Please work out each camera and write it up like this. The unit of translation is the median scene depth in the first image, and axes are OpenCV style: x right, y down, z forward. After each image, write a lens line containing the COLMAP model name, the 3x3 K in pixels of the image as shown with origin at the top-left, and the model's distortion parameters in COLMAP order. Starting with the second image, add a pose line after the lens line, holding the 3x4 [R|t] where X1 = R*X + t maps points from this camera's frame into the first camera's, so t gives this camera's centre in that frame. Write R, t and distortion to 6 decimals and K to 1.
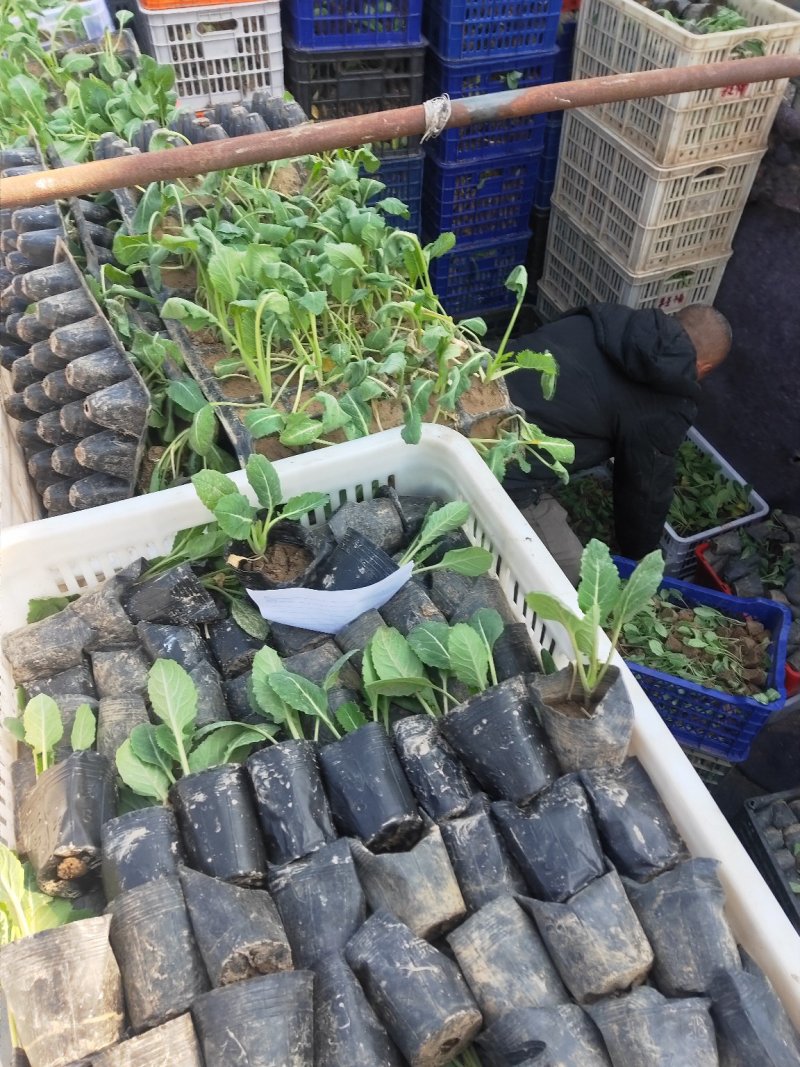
lens RADIAL K [[801.5, 0, 433.1], [0, 801.5, 553.7], [0, 0, 1]] dist [0.057918, -0.029384]
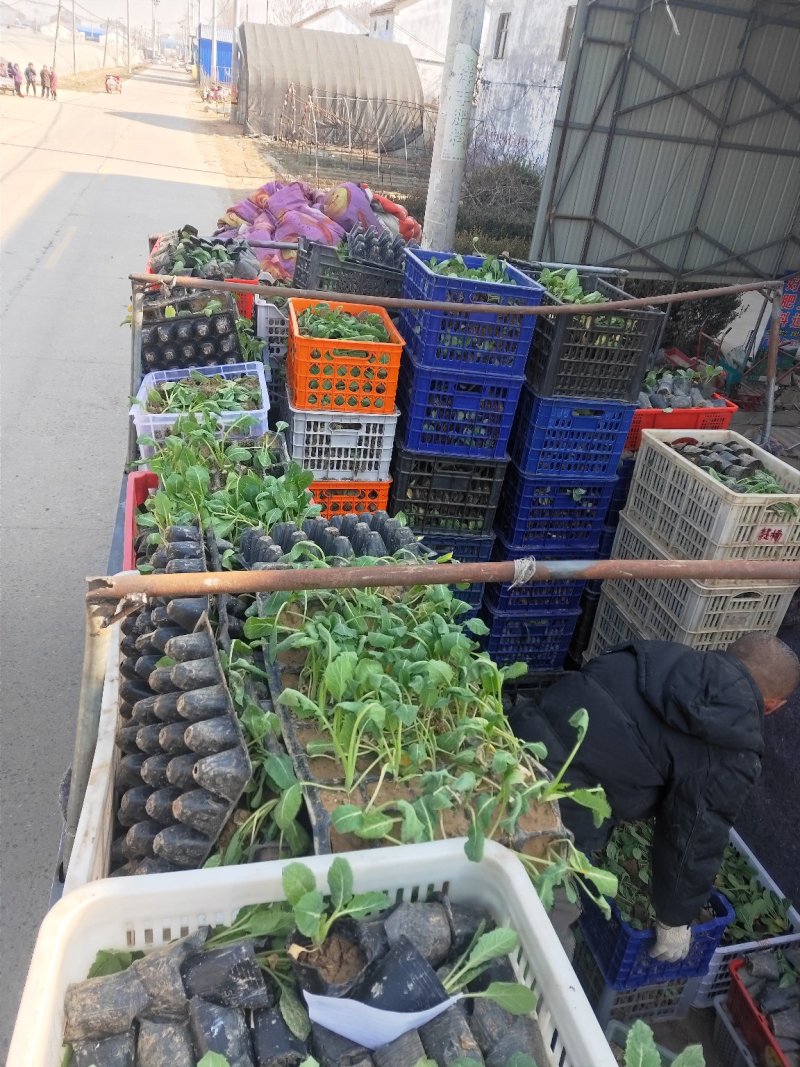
lens RADIAL K [[793.0, 0, 412.0], [0, 793.0, 557.3], [0, 0, 1]] dist [0.067941, -0.046341]
pose [[0.984671, 0.148872, -0.090887, -0.067512], [-0.171939, 0.916086, -0.362247, -0.102162], [0.029332, 0.372321, 0.927640, -0.175873]]
